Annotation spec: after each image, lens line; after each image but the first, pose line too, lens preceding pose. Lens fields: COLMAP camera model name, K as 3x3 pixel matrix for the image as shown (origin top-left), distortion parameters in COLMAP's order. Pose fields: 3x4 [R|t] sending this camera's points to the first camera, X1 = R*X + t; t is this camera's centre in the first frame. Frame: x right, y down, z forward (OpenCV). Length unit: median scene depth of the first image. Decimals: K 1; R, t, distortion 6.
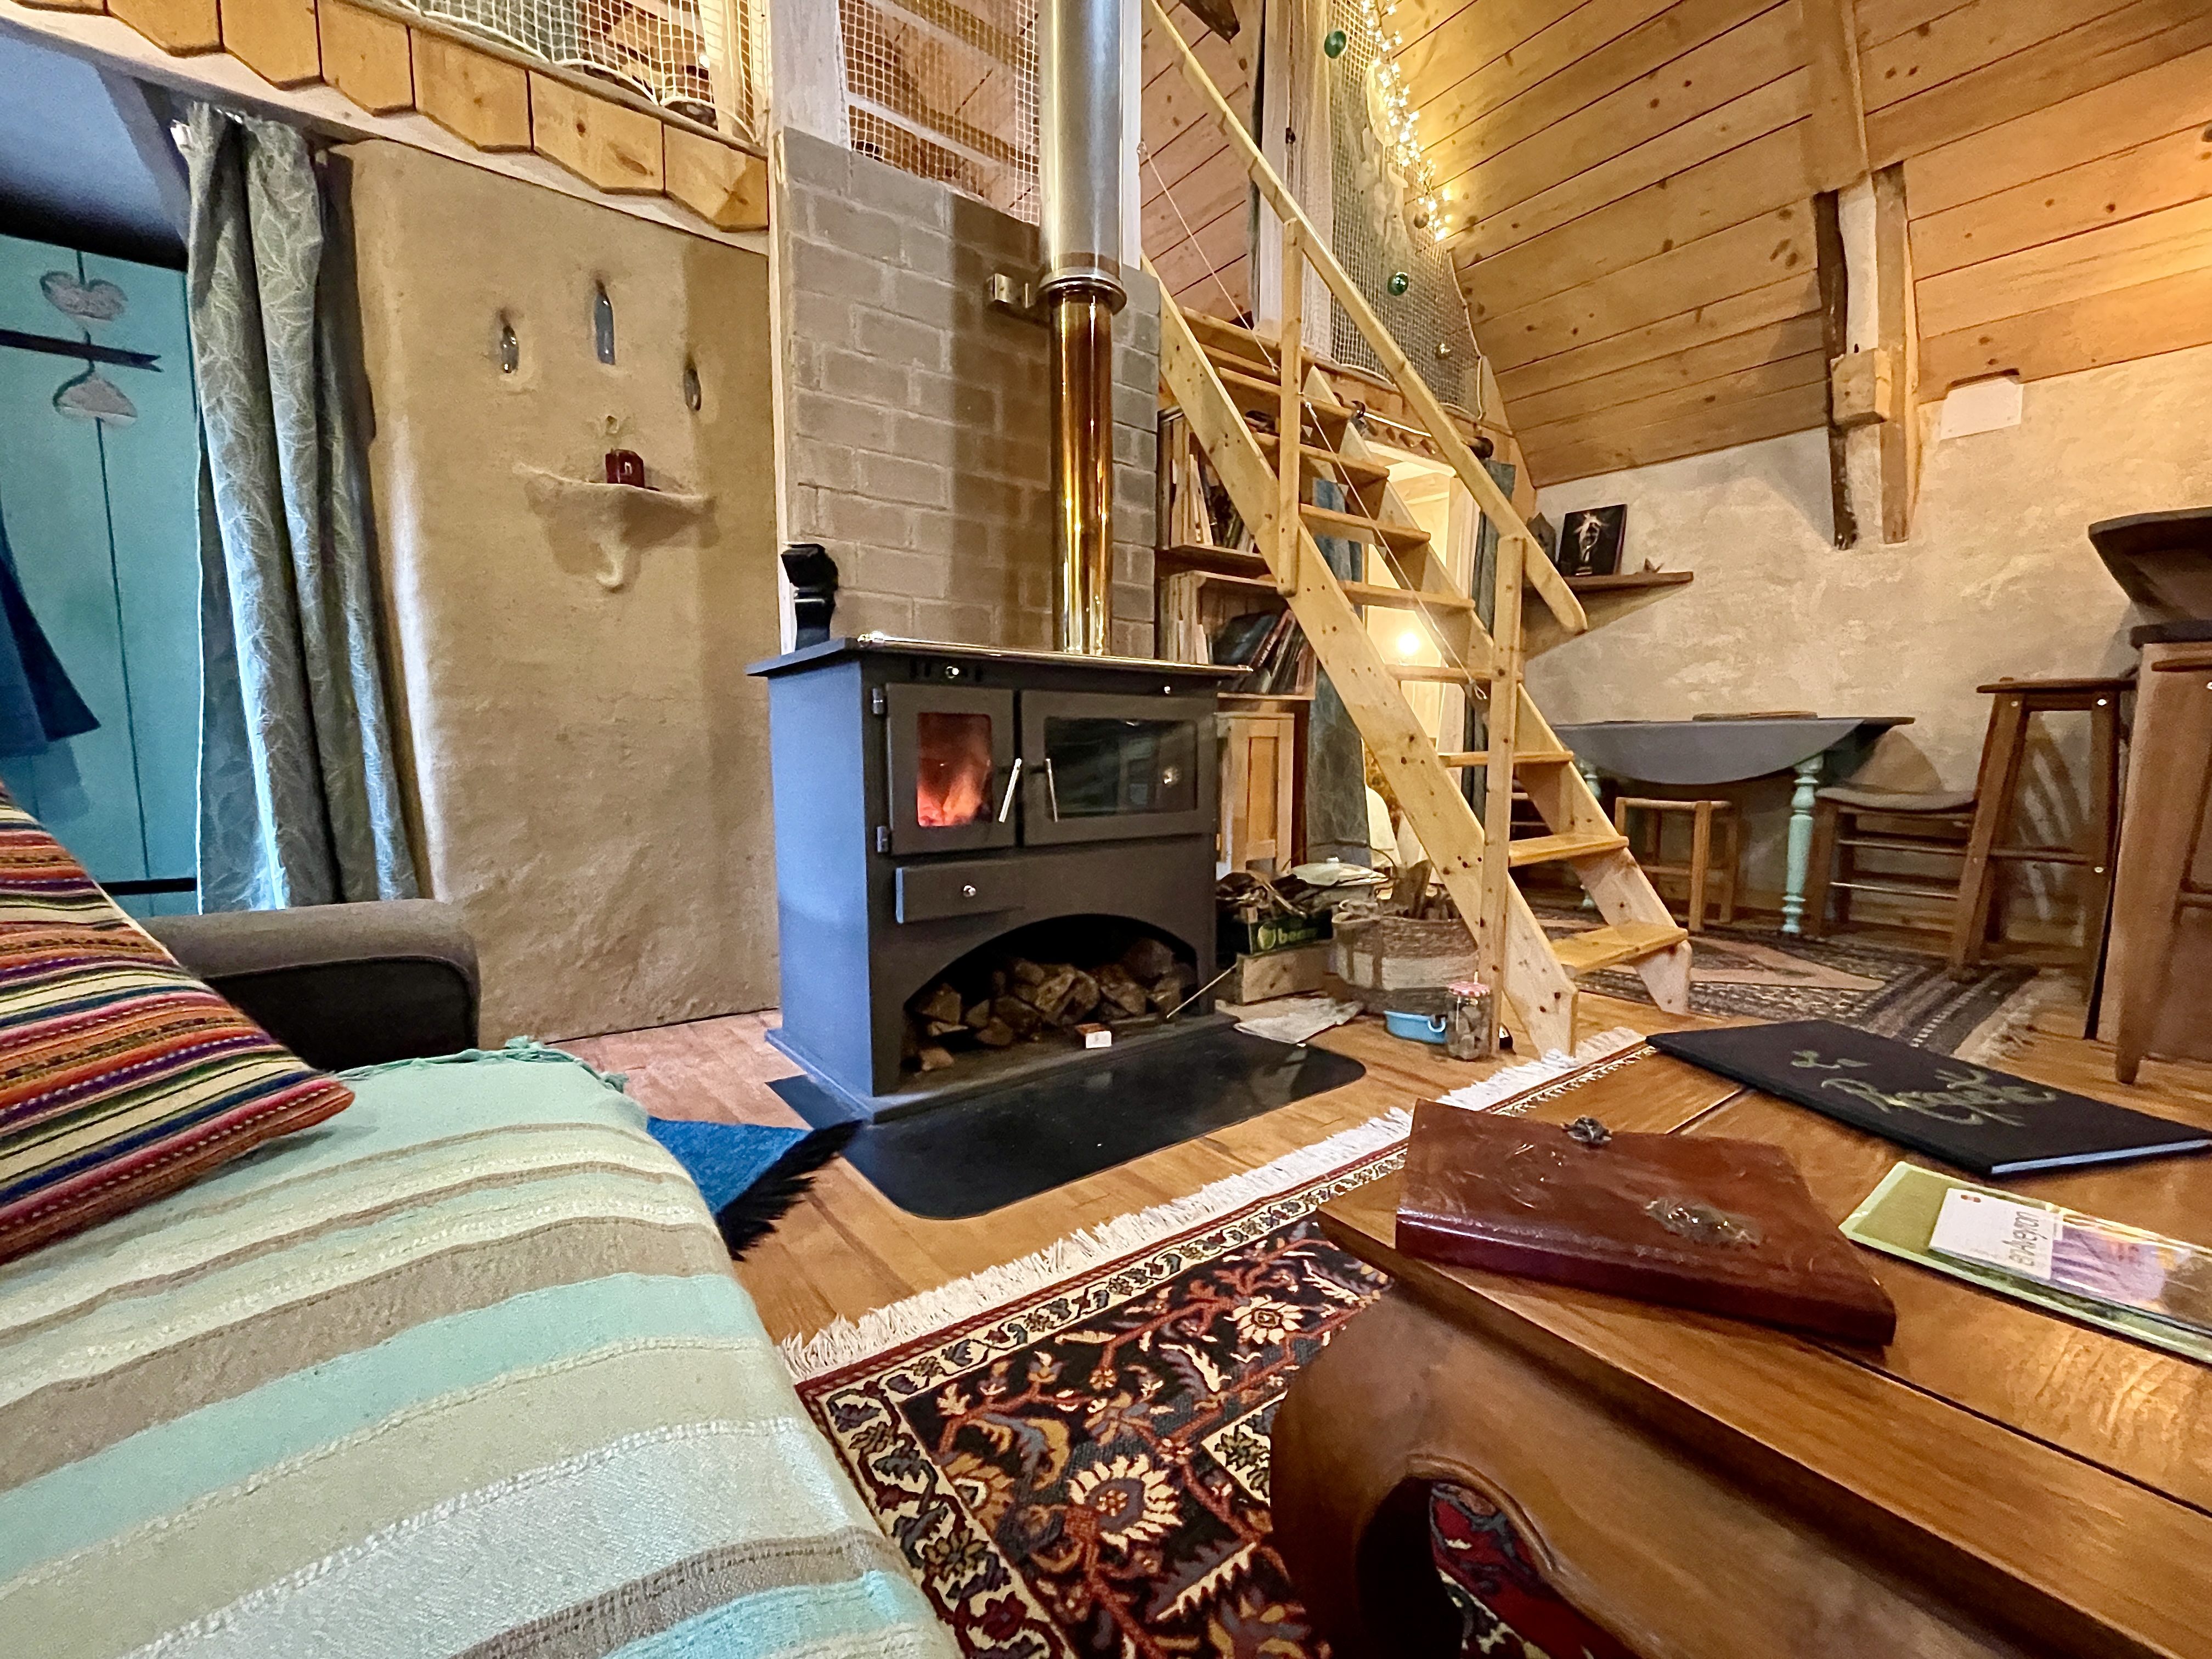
lens RADIAL K [[902.1, 0, 1100.1], [0, 902.1, 842.5], [0, 0, 1]] dist [-0.001626, -0.000728]
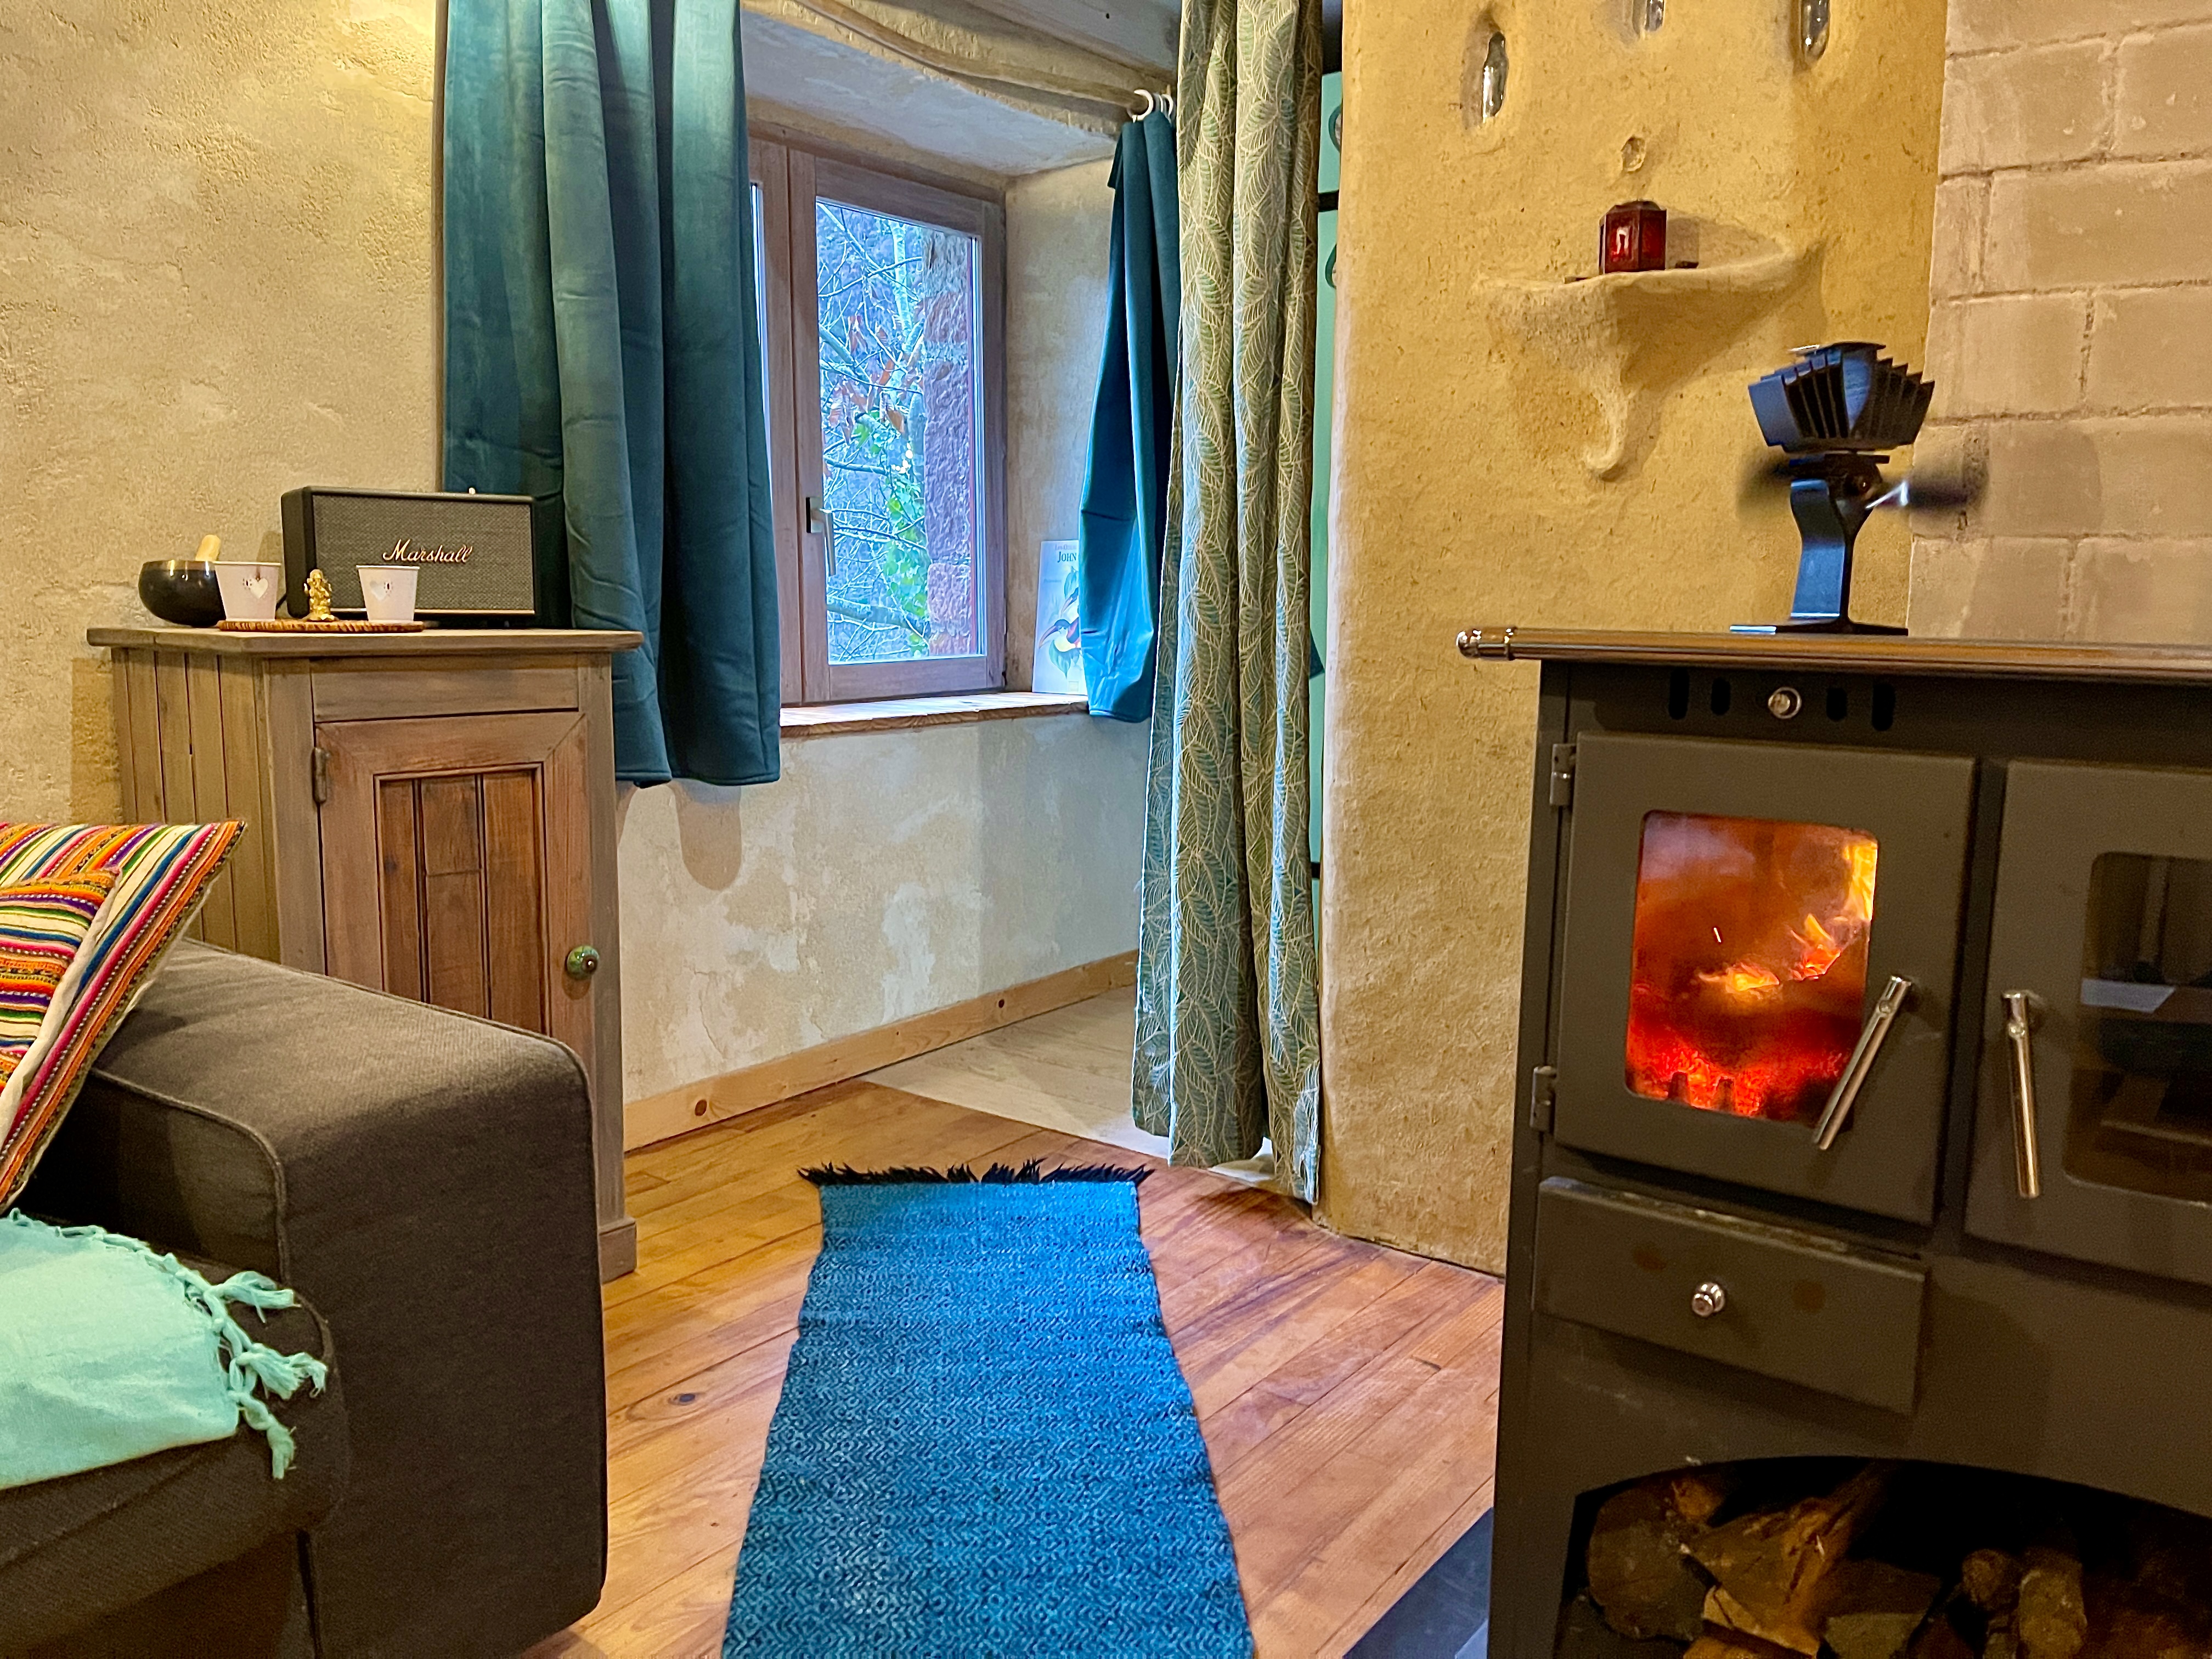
lens RADIAL K [[1687.7, 0, 1106.0], [0, 1687.7, 829.5], [0, 0, 1]] dist [0.103263, -0.143871]
pose [[0.279025, 0.135459, -0.950682, 0.302984], [-0.115333, 0.987562, 0.106863, -0.129881], [0.953333, 0.079828, 0.291177, 0.388288]]
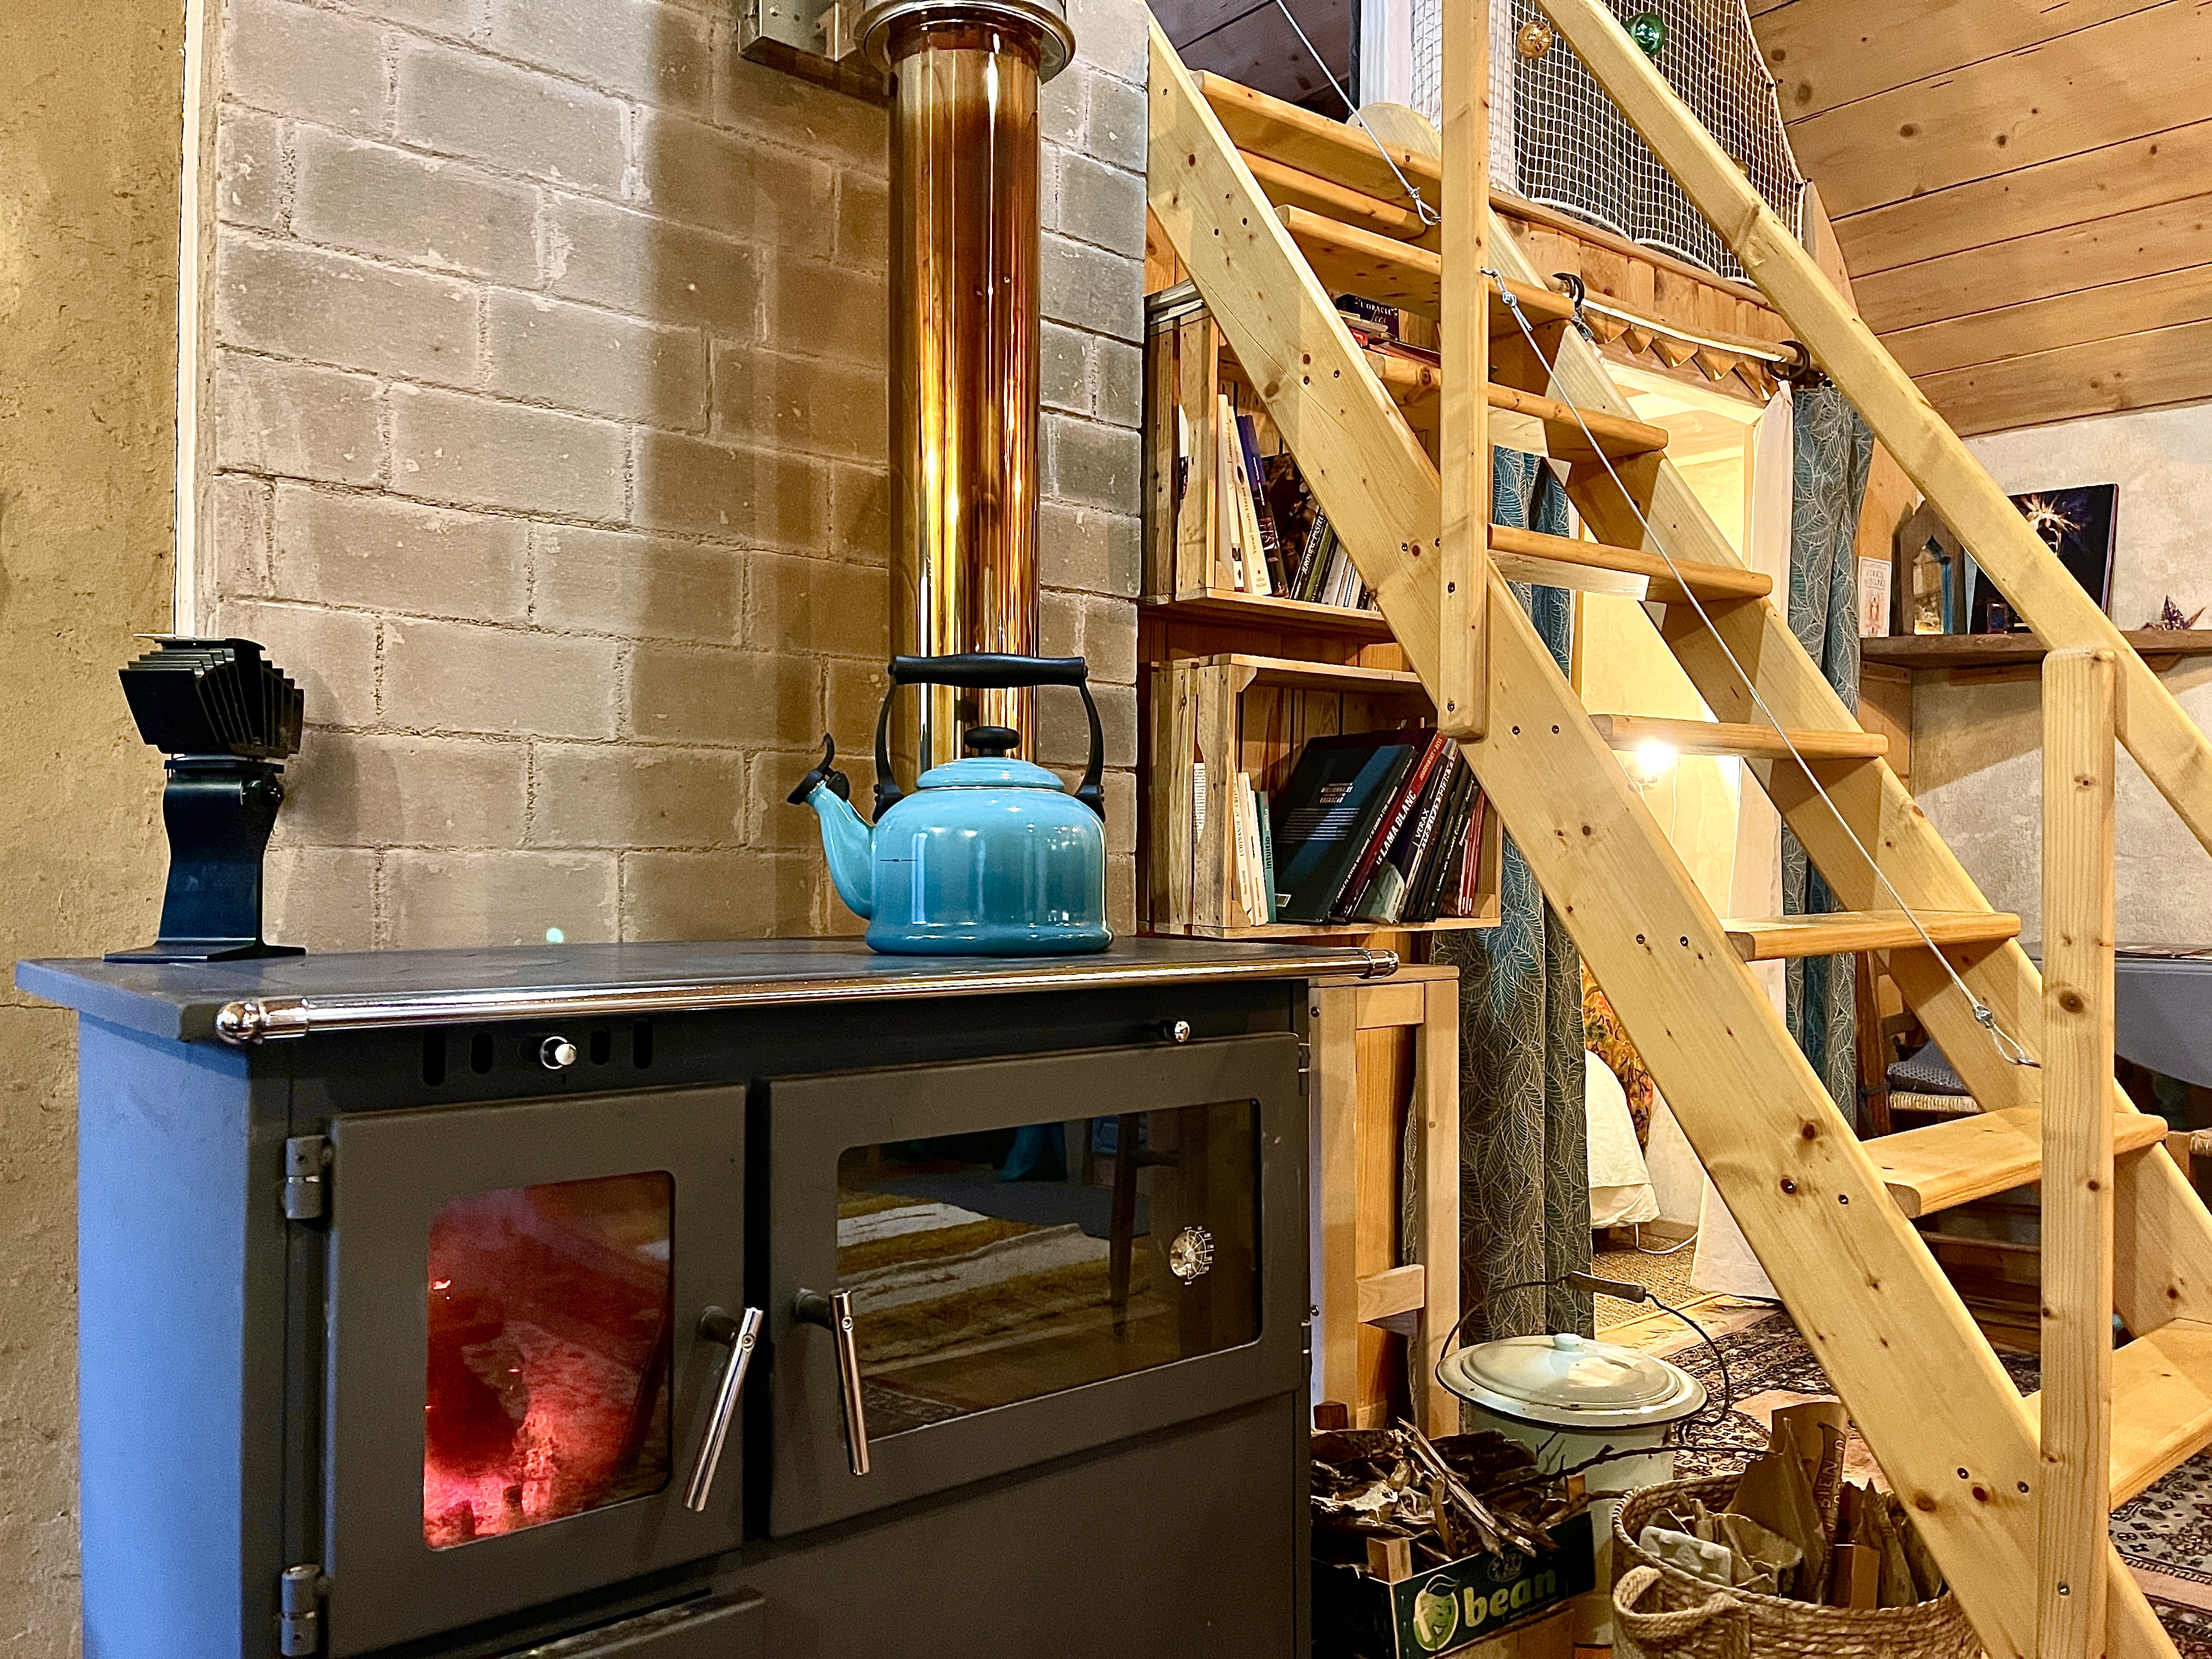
lens RADIAL K [[1685.1, 0, 1108.7], [0, 1685.1, 837.2], [0, 0, 1]] dist [0.033588, -0.003623]
pose [[0.998681, 0.004868, 0.051120, 0.006932], [0.001117, 0.993203, -0.116387, -0.140092], [-0.051339, 0.116290, 0.991888, 0.248869]]
